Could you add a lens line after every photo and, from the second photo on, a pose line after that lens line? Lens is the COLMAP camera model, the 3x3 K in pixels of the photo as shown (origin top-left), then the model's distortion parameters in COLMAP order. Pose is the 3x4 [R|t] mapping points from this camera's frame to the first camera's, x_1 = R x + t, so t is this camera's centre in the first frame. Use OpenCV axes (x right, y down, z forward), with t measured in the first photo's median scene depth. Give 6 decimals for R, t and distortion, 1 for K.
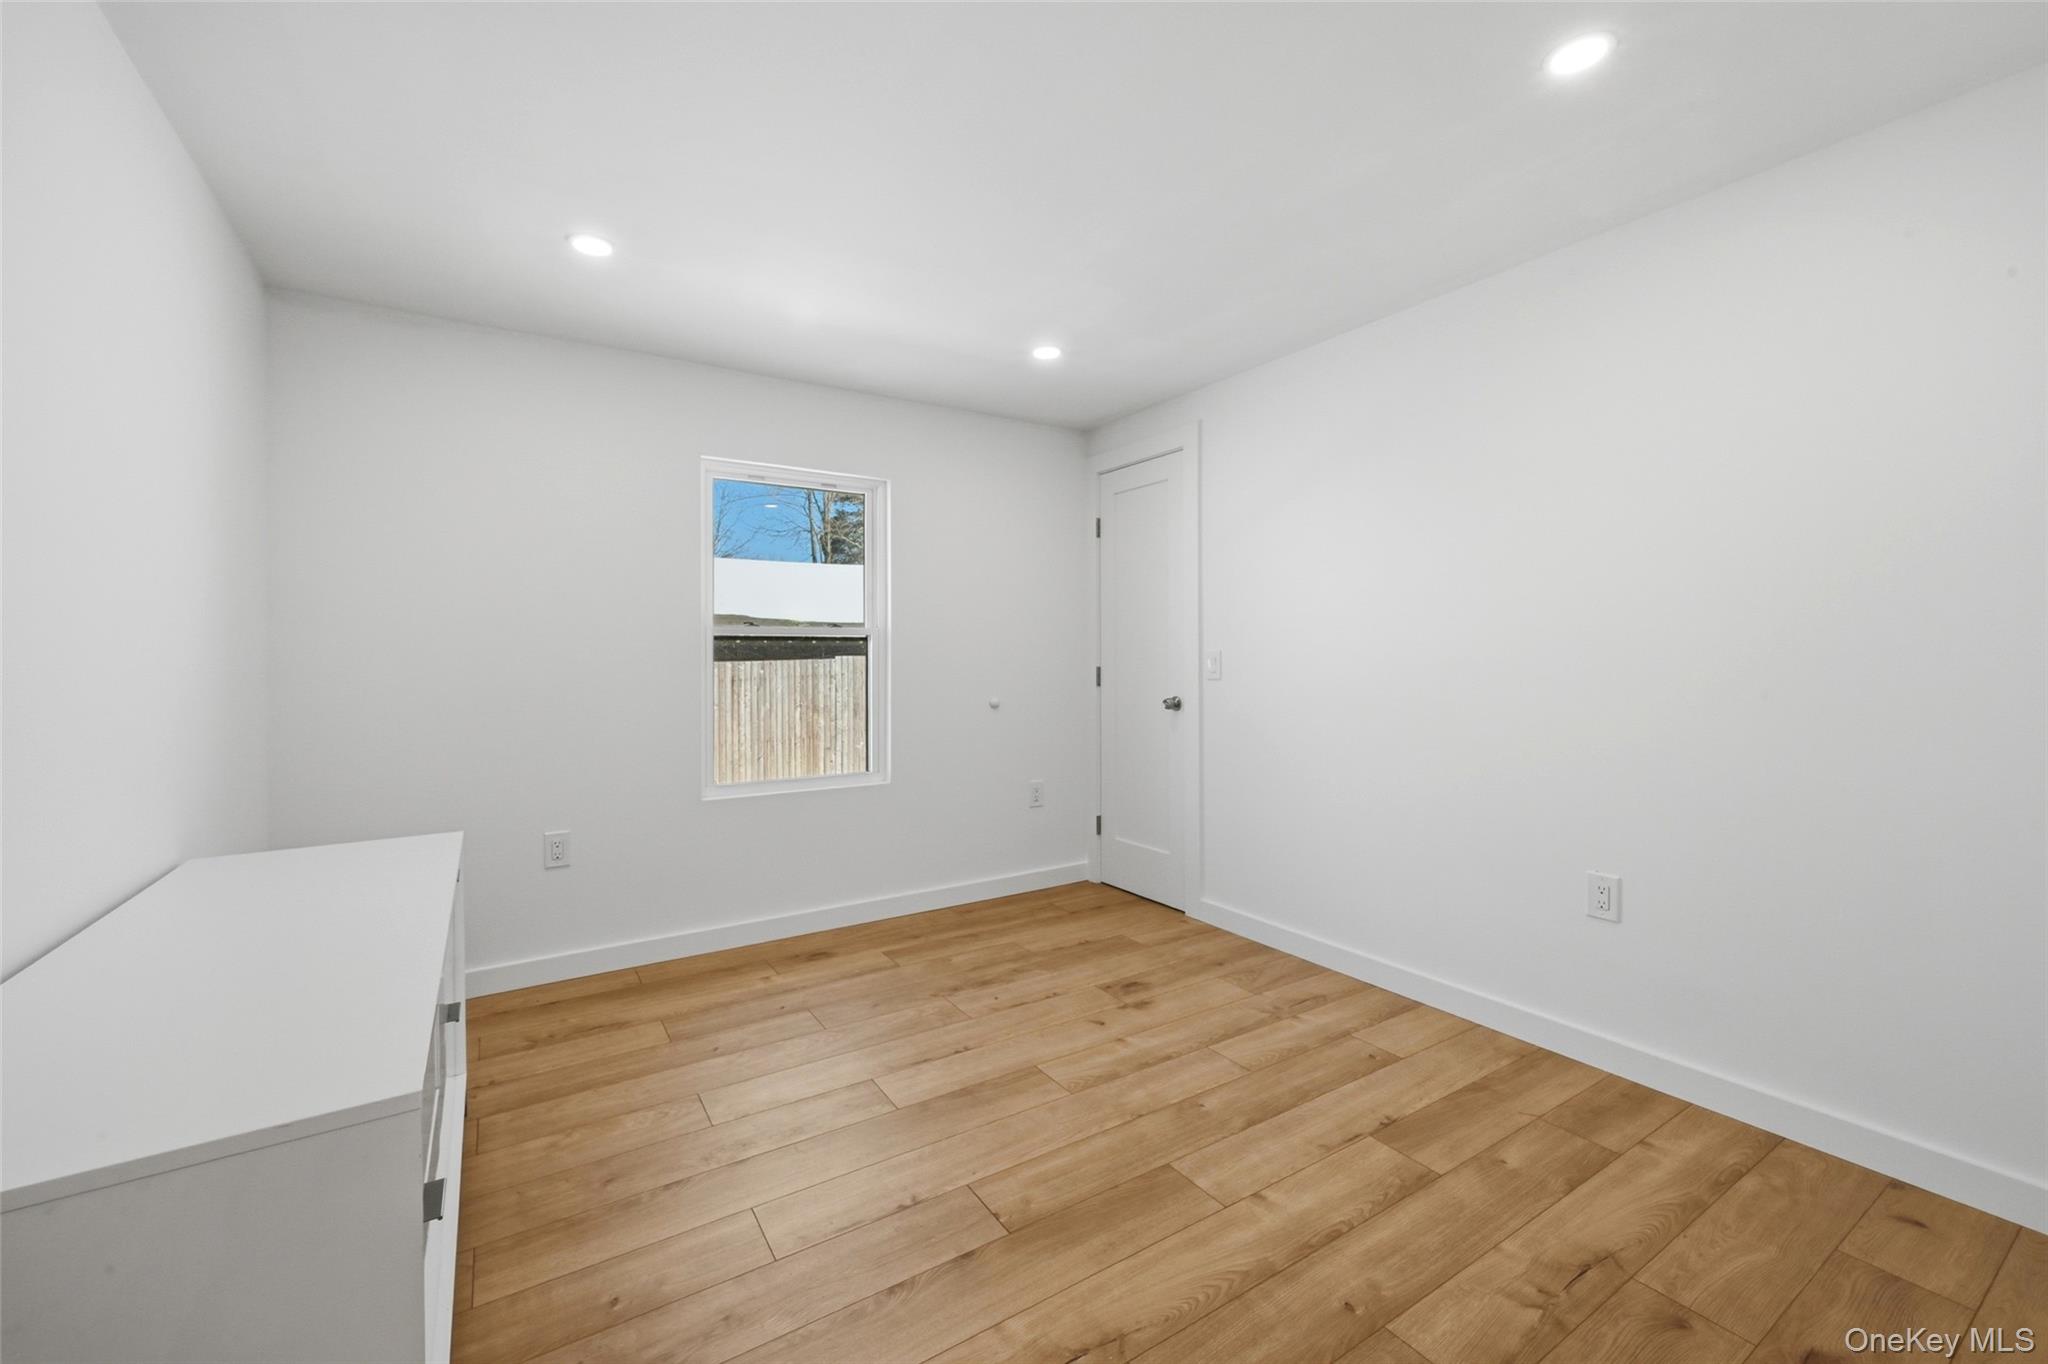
lens RADIAL K [[807.4, 0, 1025.6], [0, 807.4, 679.0], [0, 0, 1]] dist [-0.001442, 0.000332]
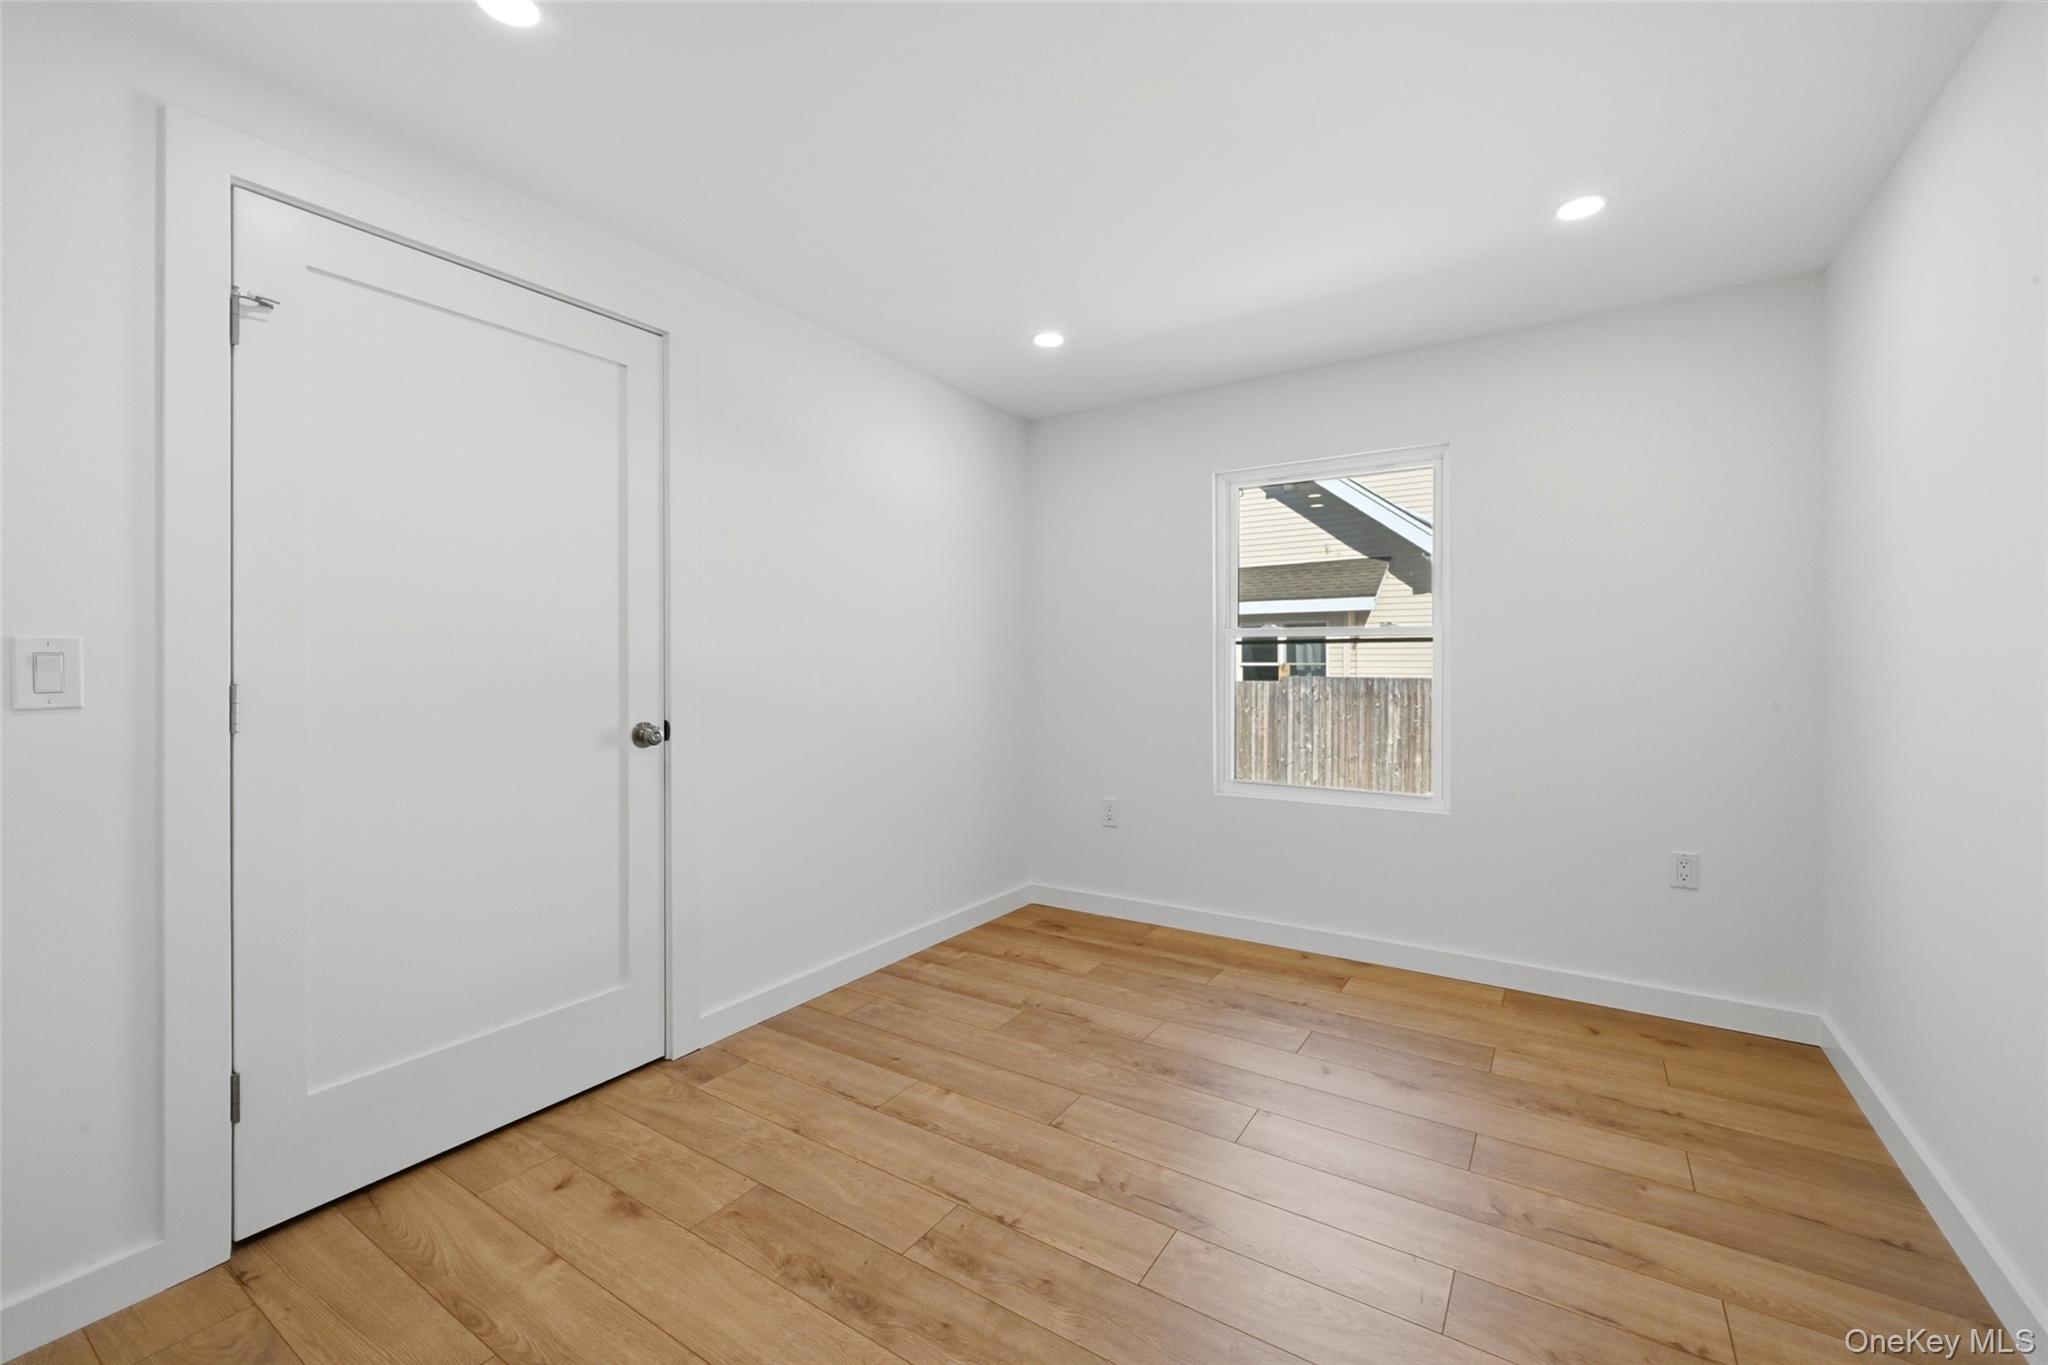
lens RADIAL K [[793.1, 0, 1024.0], [0, 793.1, 682.5], [0, 0, 1]] dist [-0.000203, 0.000053]
pose [[0.428907, 0.026756, -0.902953, 0.477877], [-0.014855, 0.999635, 0.022565, -0.019052], [0.903227, 0.003735, 0.429147, 0.345178]]
